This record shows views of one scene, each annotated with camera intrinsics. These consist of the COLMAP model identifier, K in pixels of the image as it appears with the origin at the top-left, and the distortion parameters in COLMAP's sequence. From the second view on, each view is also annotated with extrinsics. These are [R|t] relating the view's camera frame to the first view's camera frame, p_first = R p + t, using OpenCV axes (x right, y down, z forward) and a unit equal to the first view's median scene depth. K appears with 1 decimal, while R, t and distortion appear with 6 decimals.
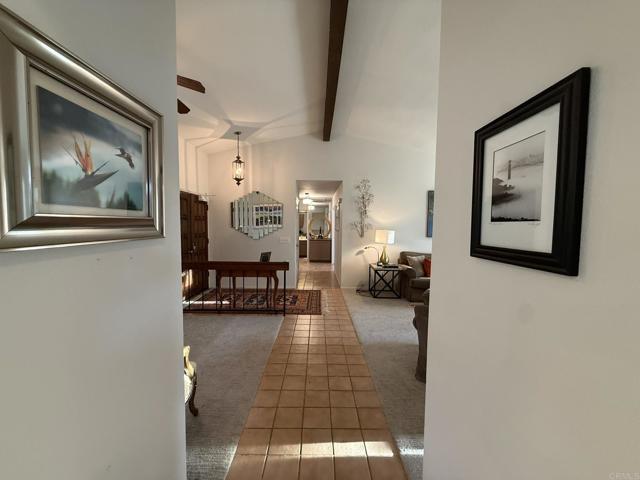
lens RADIAL K [[254.4, 0, 318.7], [0, 254.4, 240.9], [0, 0, 1]] dist [0.001421, 0.000197]
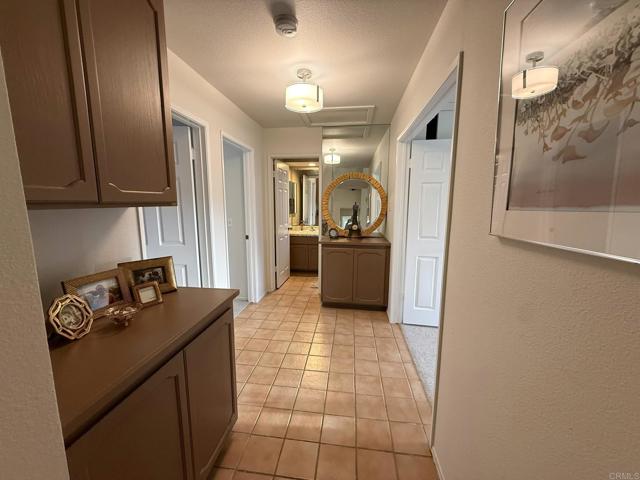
lens RADIAL K [[254.4, 0, 318.7], [0, 254.4, 240.9], [0, 0, 1]] dist [0.001421, 0.000197]
pose [[0.993826, 0.027573, -0.107469, -0.003206], [-0.018121, 0.995959, 0.087959, -0.024433], [0.109460, -0.085468, 0.990310, 0.583598]]
